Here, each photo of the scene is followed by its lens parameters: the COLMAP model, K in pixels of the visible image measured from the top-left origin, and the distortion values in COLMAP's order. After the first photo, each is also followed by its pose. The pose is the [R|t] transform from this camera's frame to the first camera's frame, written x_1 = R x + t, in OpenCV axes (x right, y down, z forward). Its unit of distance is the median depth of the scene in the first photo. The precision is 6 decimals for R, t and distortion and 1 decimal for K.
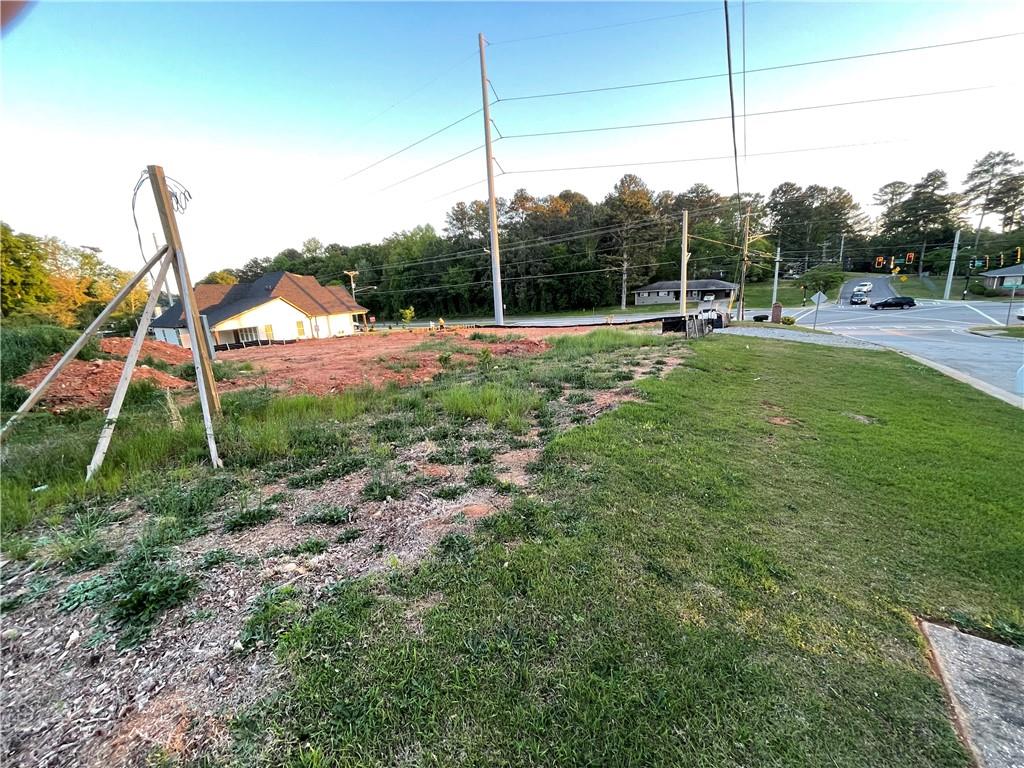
lens RADIAL K [[413.5, 0, 509.9], [0, 413.5, 386.1], [0, 0, 1]] dist [-0.003567, 0.001201]
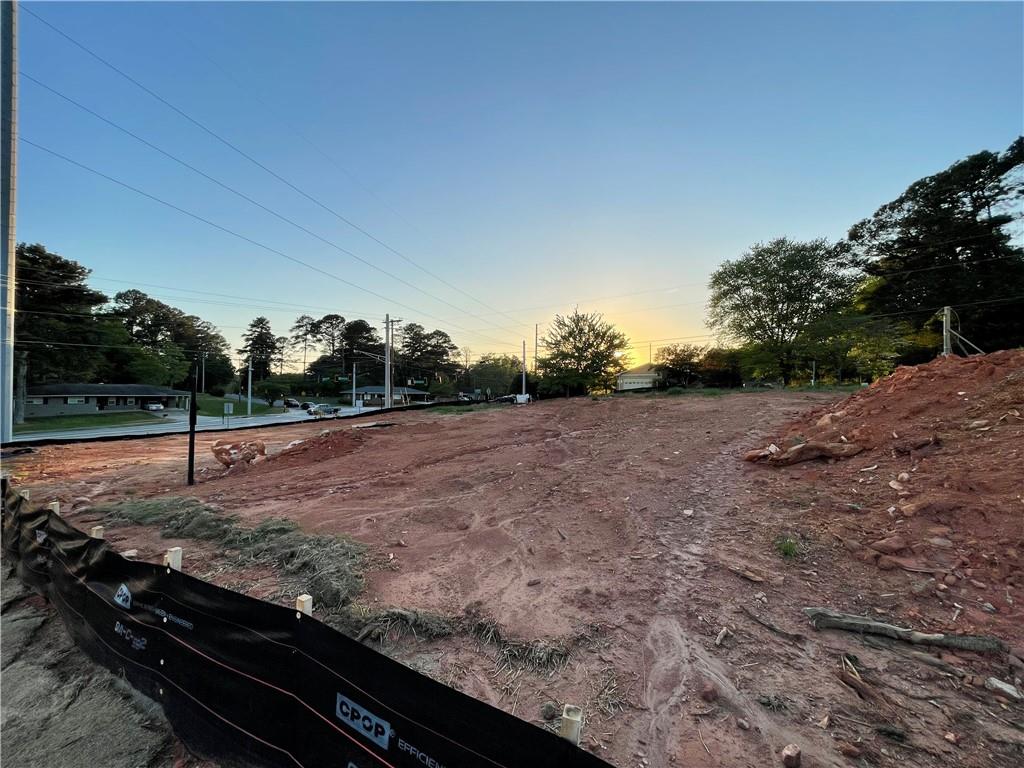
lens RADIAL K [[413.5, 0, 511.3], [0, 413.5, 388.0], [0, 0, 1]] dist [-0.003567, 0.001201]
pose [[0.009981, 0.064515, 0.997867, -0.289527], [0.233528, 0.970171, -0.065060, -0.035874], [-0.972299, 0.233680, -0.005383, 0.319464]]
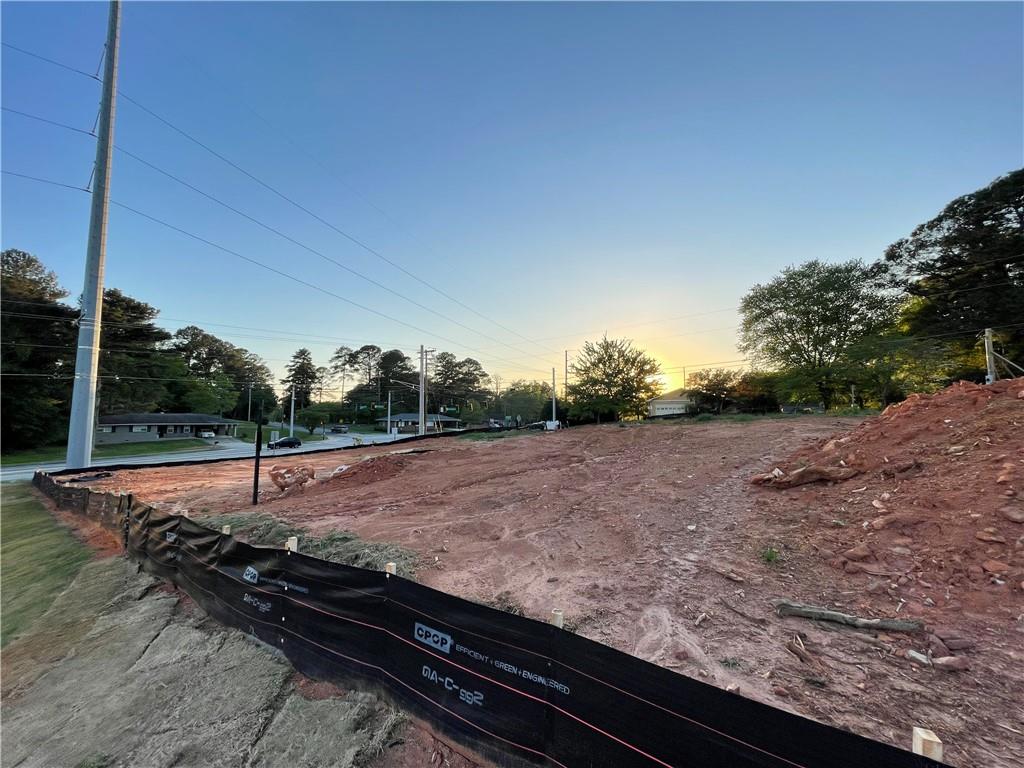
lens RADIAL K [[413.5, 0, 511.0], [0, 413.5, 387.1], [0, 0, 1]] dist [-0.003567, 0.001201]
pose [[0.084910, 0.129247, 0.987970, -0.299553], [0.234855, 0.961017, -0.145905, -0.035661], [-0.968315, 0.244419, 0.051245, 0.318291]]
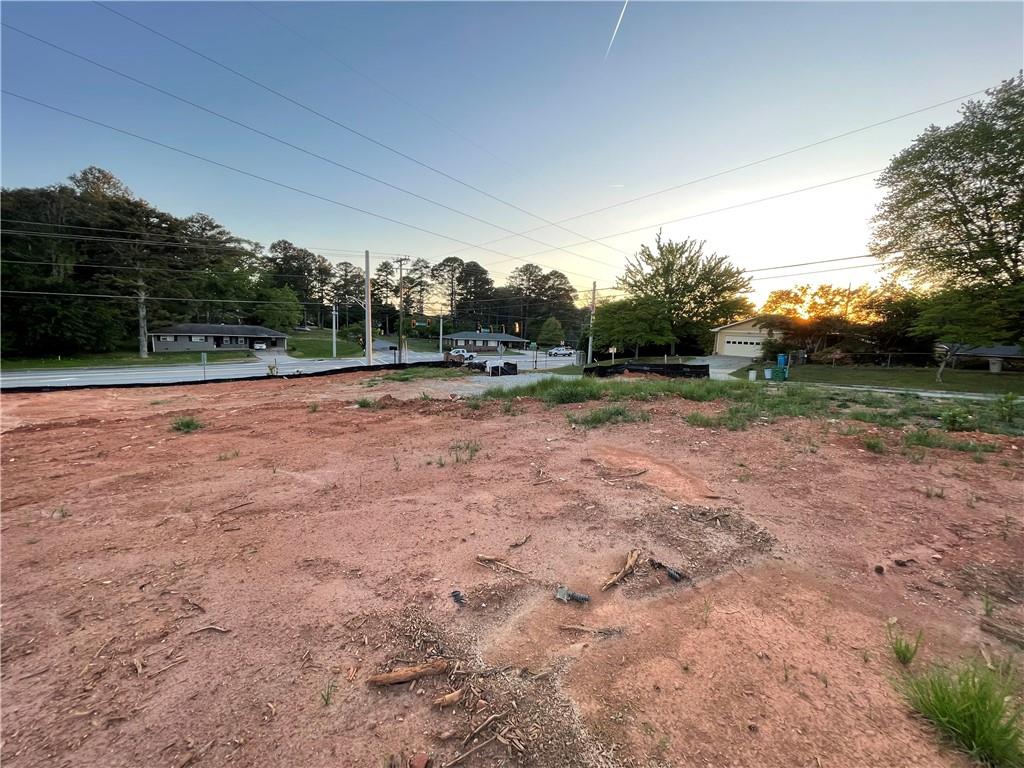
lens RADIAL K [[413.5, 0, 510.1], [0, 413.5, 385.6], [0, 0, 1]] dist [-0.003567, 0.001201]
pose [[0.374438, -0.050934, 0.925852, -0.137142], [0.163439, 0.986482, -0.011829, -0.029968], [-0.912734, 0.155750, 0.377701, 0.180522]]
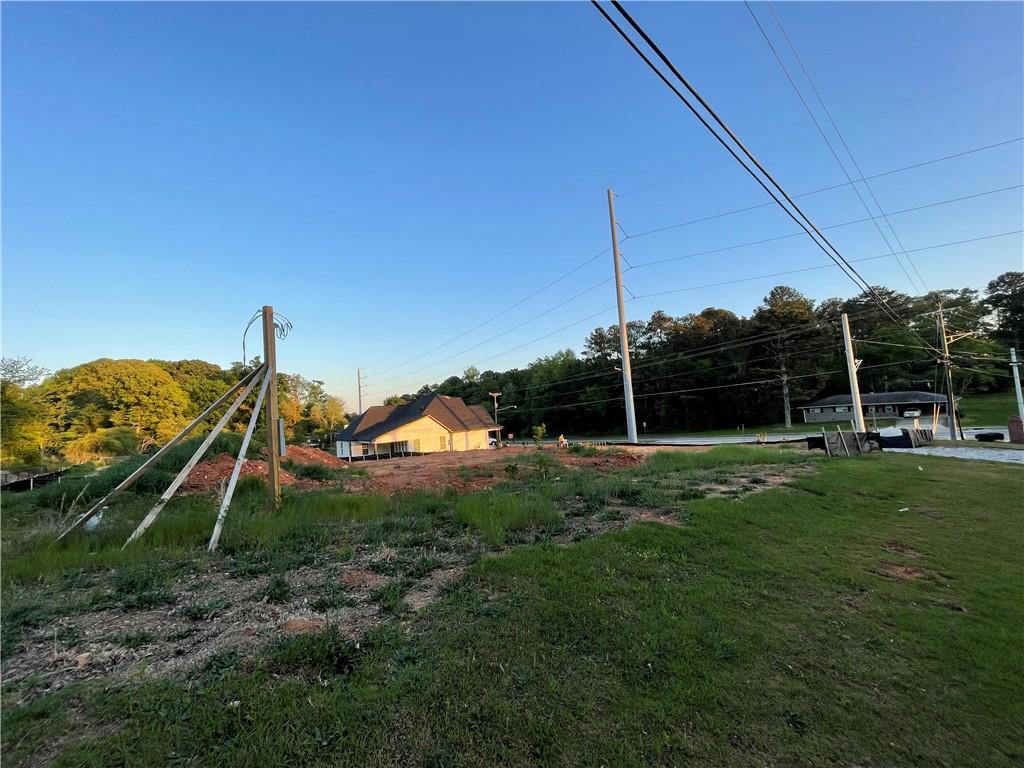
lens RADIAL K [[413.5, 0, 508.7], [0, 413.5, 387.4], [0, 0, 1]] dist [-0.003567, 0.001201]
pose [[0.940355, -0.031234, -0.338758, 0.021302], [-0.064505, 0.961342, -0.267694, 0.001340], [0.334024, 0.273579, 0.901988, 0.009660]]
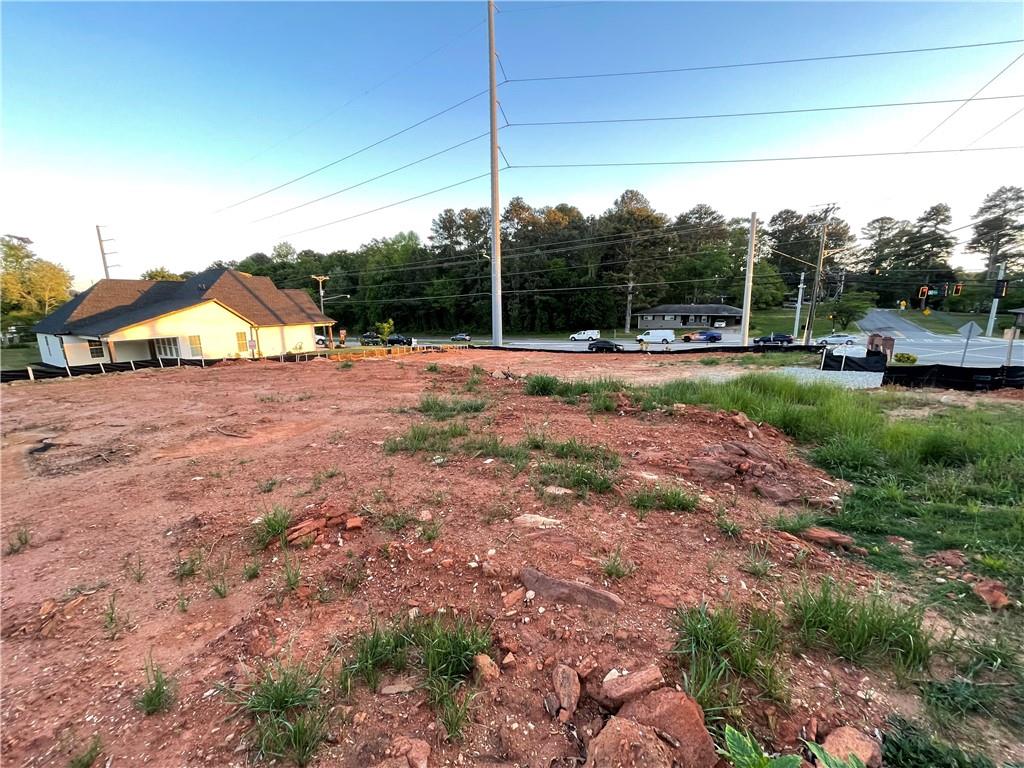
lens RADIAL K [[413.5, 0, 509.3], [0, 413.5, 385.7], [0, 0, 1]] dist [-0.003567, 0.001201]
pose [[0.997817, 0.033000, 0.057200, -0.030406], [-0.030432, 0.998514, -0.045197, -0.021125], [-0.058607, 0.043357, 0.997339, 0.115690]]
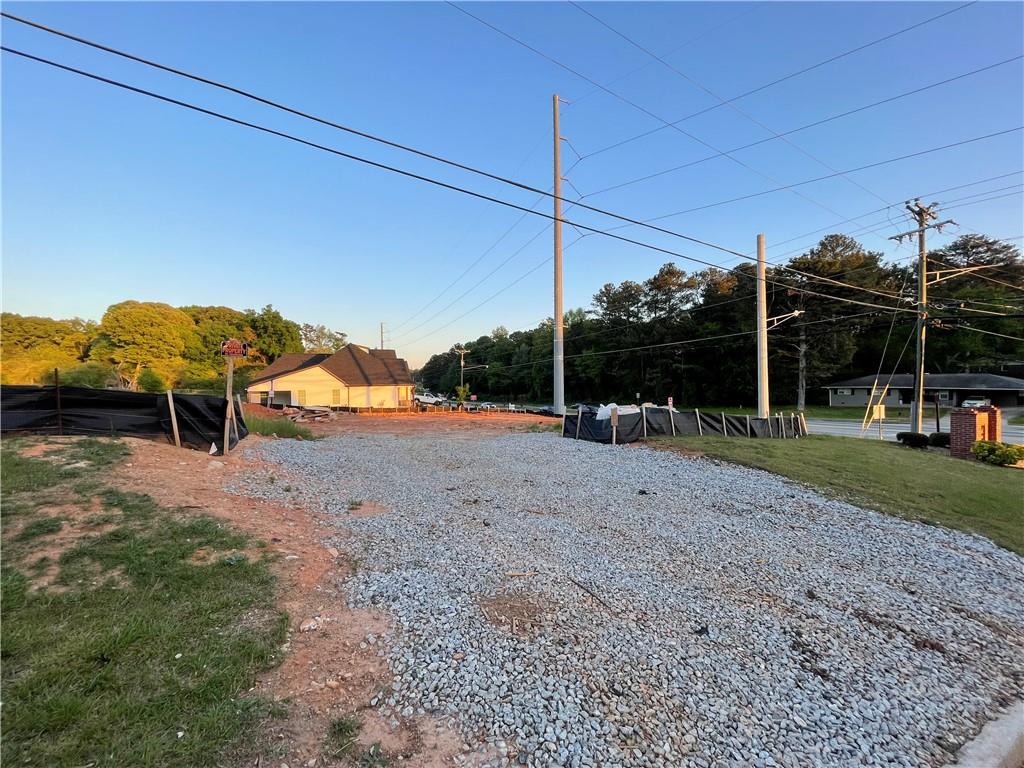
lens RADIAL K [[413.5, 0, 508.8], [0, 413.5, 385.8], [0, 0, 1]] dist [-0.003567, 0.001201]
pose [[0.873674, 0.055791, -0.483302, 0.177354], [-0.156176, 0.972989, -0.170004, -0.032764], [0.460763, 0.224008, 0.858789, 0.176117]]
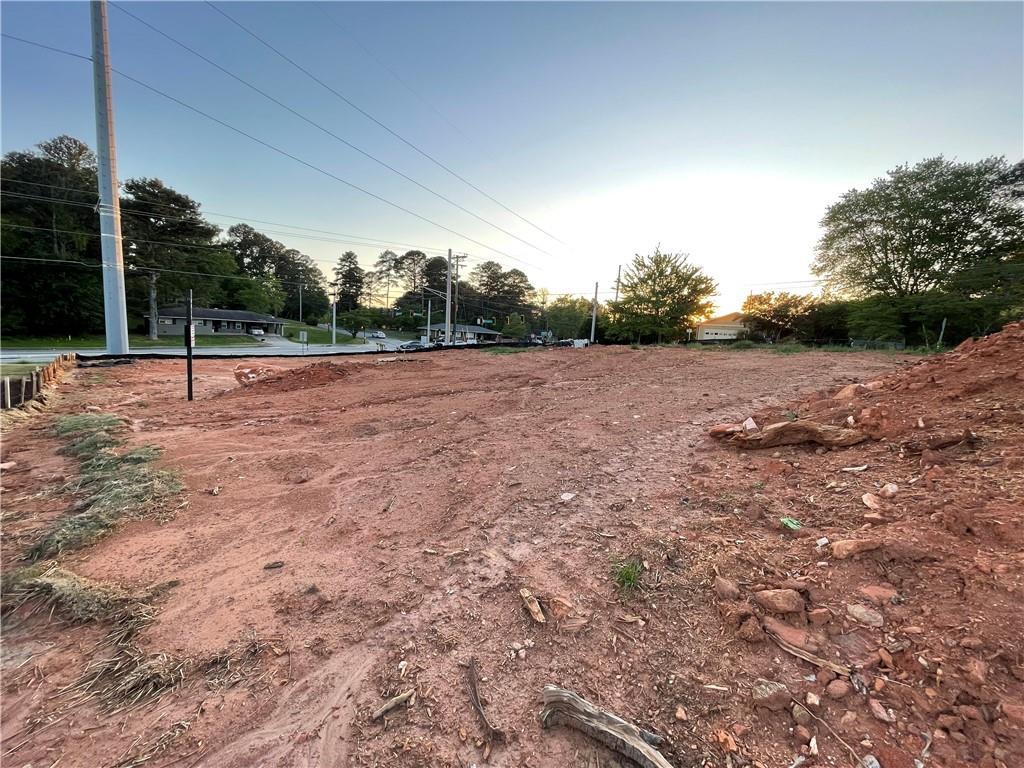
lens RADIAL K [[413.5, 0, 510.6], [0, 413.5, 388.0], [0, 0, 1]] dist [-0.003567, 0.001201]
pose [[0.198213, -0.064812, 0.978014, -0.275570], [0.164622, 0.985839, 0.031967, -0.031355], [-0.966236, 0.154666, 0.206075, 0.297110]]
